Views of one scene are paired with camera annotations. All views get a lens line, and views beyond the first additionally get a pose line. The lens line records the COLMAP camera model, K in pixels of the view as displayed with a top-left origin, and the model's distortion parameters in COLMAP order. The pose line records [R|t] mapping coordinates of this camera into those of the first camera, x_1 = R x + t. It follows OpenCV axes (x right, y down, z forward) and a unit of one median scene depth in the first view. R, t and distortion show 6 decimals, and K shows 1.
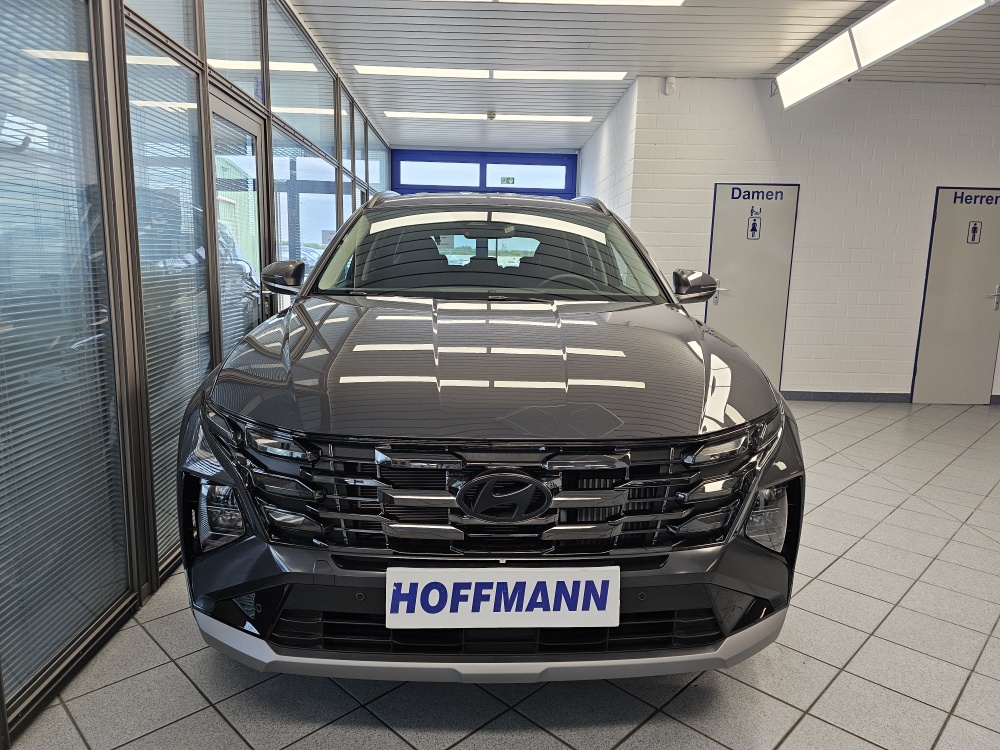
lens RADIAL K [[679.2, 0, 499.1], [0, 679.2, 371.7], [0, 0, 1]] dist [0.065337, -0.062622]
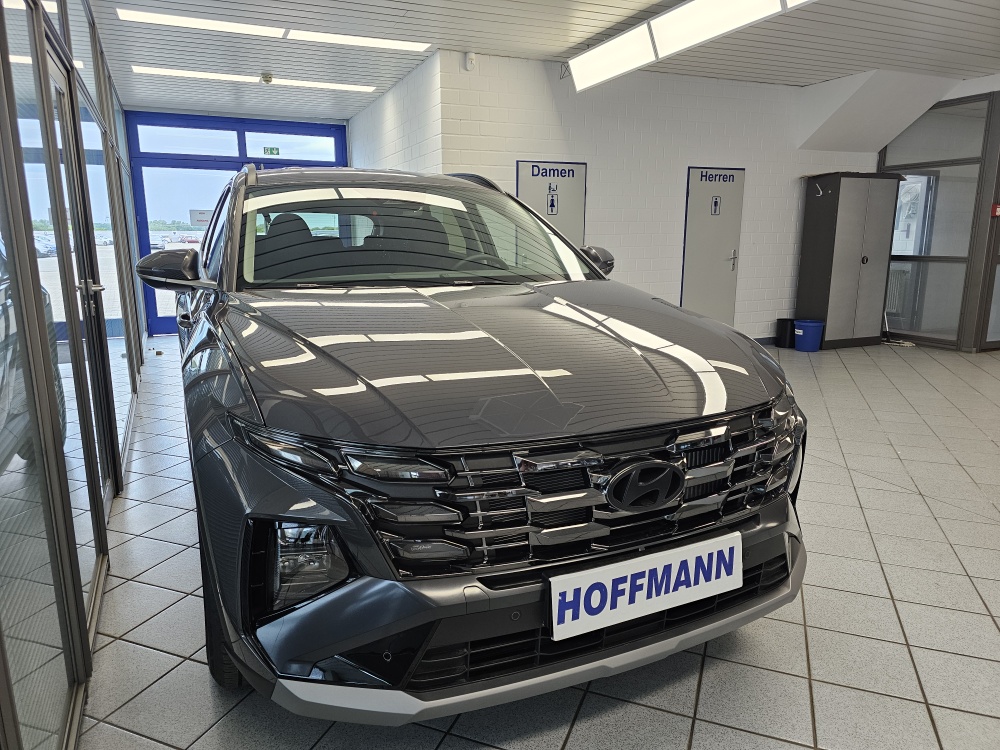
lens RADIAL K [[680.0, 0, 500.0], [0, 680.0, 375.0], [0, 0, 1]] dist [0.067066, -0.058728]
pose [[0.921801, -0.103198, 0.373675, -0.518884], [0.087798, 0.994445, 0.058053, -0.050564], [-0.377590, -0.020705, 0.925741, 0.148736]]
